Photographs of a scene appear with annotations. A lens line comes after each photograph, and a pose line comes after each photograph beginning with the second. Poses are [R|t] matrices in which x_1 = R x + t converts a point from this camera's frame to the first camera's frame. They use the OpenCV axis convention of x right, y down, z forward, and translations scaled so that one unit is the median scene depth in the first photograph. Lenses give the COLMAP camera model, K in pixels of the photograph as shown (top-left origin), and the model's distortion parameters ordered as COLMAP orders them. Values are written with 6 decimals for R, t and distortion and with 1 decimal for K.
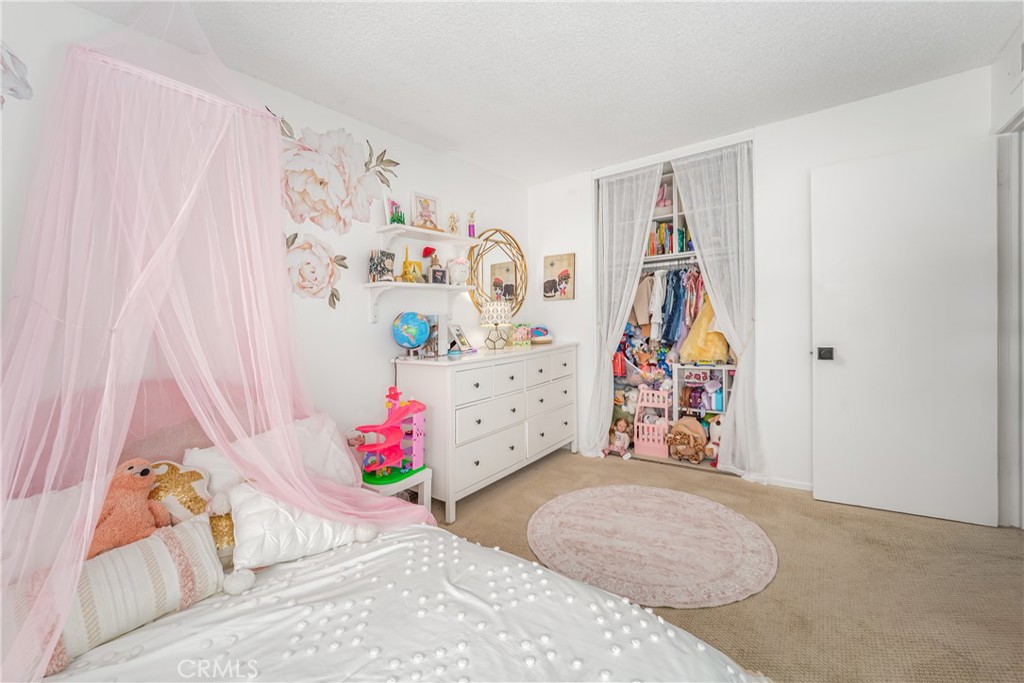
lens RADIAL K [[416.9, 0, 512.6], [0, 416.9, 321.7], [0, 0, 1]] dist [-0.000369, 0.000002]
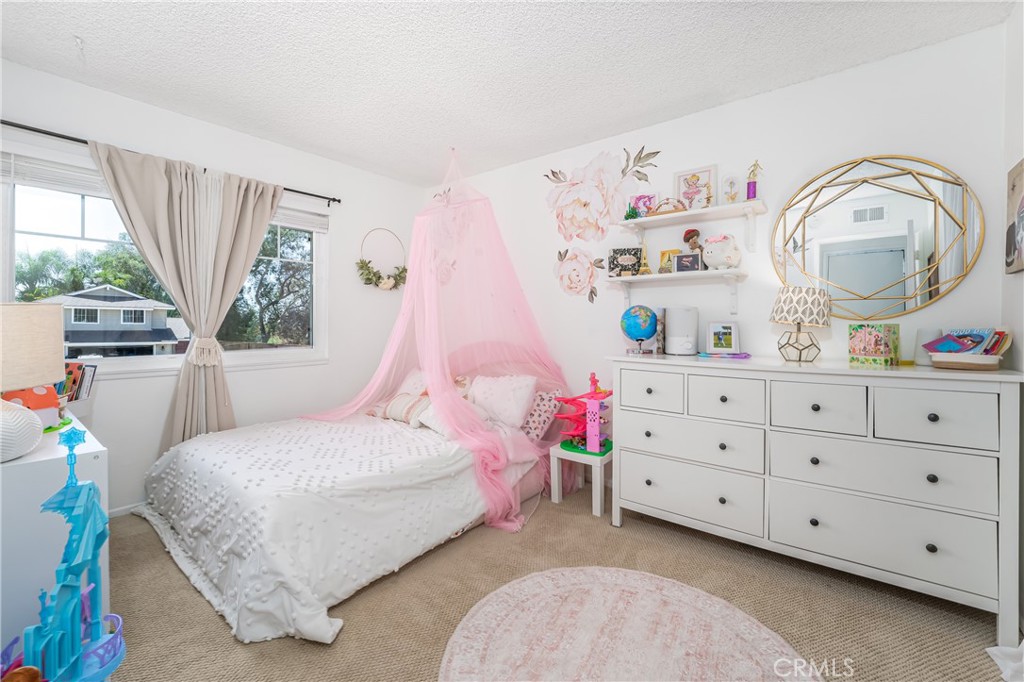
lens RADIAL K [[455.6, 0, 512.8], [0, 455.6, 311.4], [0, 0, 1]] dist [-0.000288, -0.000004]
pose [[-0.044367, 0.007890, -0.998984, 0.874821], [-0.012237, 0.999889, 0.008441, -0.014574], [0.998940, 0.012599, -0.044266, 0.778632]]
